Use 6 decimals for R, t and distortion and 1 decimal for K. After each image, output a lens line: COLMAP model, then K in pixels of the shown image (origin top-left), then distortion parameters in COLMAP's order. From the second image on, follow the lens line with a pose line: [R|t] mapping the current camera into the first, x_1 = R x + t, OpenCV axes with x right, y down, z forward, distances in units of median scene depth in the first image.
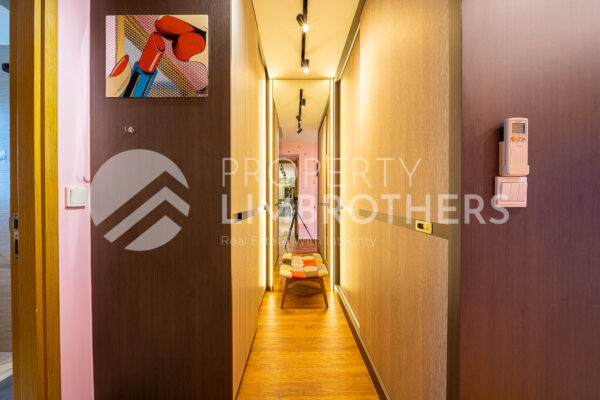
lens RADIAL K [[207.5, 0, 299.3], [0, 207.5, 199.6], [0, 0, 1]] dist [-0.008265, -0.000043]
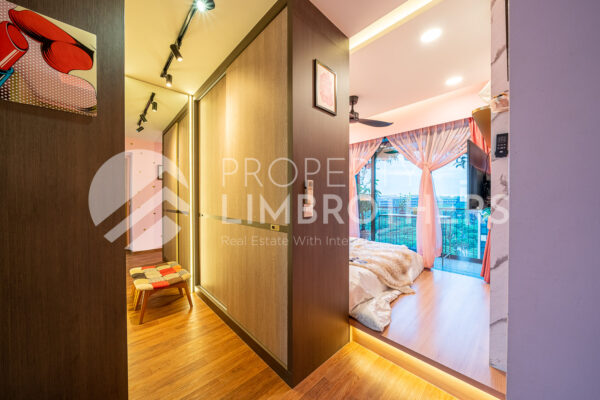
lens RADIAL K [[205.2, 0, 297.0], [0, 205.2, 201.0], [0, 0, 1]] dist [0.000066, -0.000017]
pose [[0.734778, -0.003879, 0.678297, -0.223134], [0.003978, 0.999991, 0.001410, -0.048308], [-0.678296, 0.001663, 0.734787, -0.216119]]
